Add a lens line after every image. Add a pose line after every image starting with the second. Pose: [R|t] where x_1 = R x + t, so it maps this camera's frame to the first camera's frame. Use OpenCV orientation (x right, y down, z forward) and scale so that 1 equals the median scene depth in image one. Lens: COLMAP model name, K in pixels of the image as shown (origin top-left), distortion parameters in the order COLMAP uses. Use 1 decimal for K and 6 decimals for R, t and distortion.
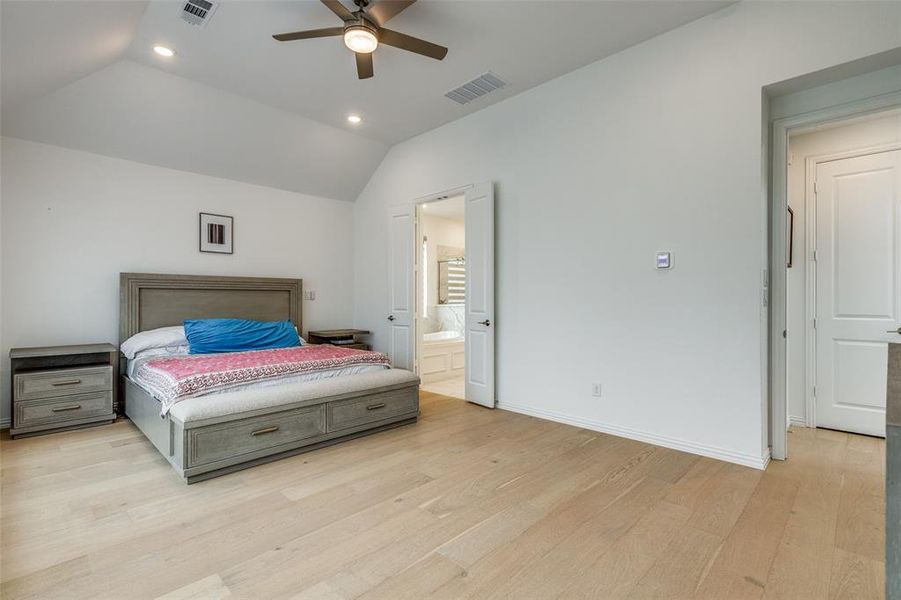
lens RADIAL K [[402.7, 0, 450.0], [0, 402.7, 297.1], [0, 0, 1]] dist [-0.000321, 0.000119]
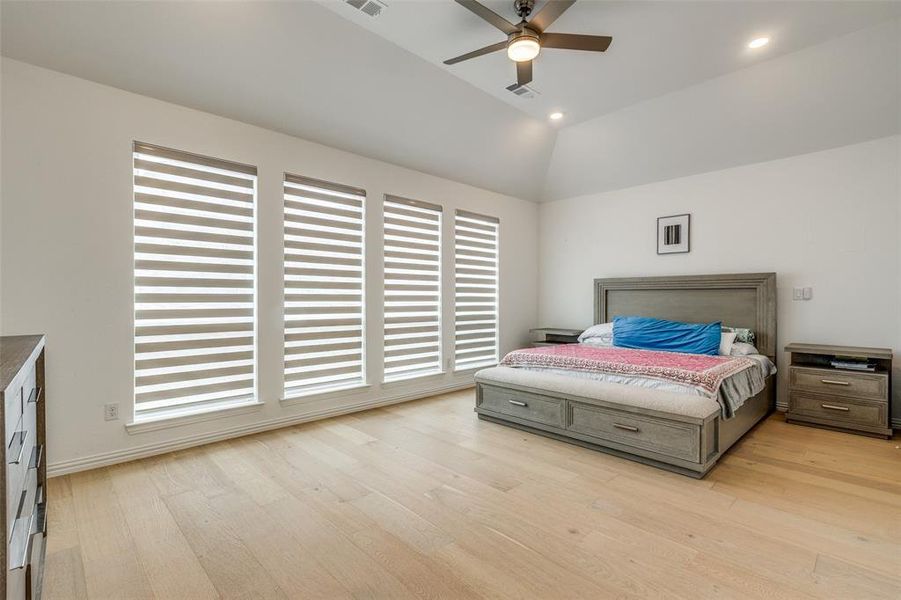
lens RADIAL K [[402.7, 0, 448.2], [0, 402.7, 299.8], [0, 0, 1]] dist [-0.000321, 0.000119]
pose [[0.007160, 0.001307, -0.999974, 0.622729], [0.005752, 0.999983, 0.001348, 0.004236], [0.999958, -0.005761, 0.007152, 0.603917]]
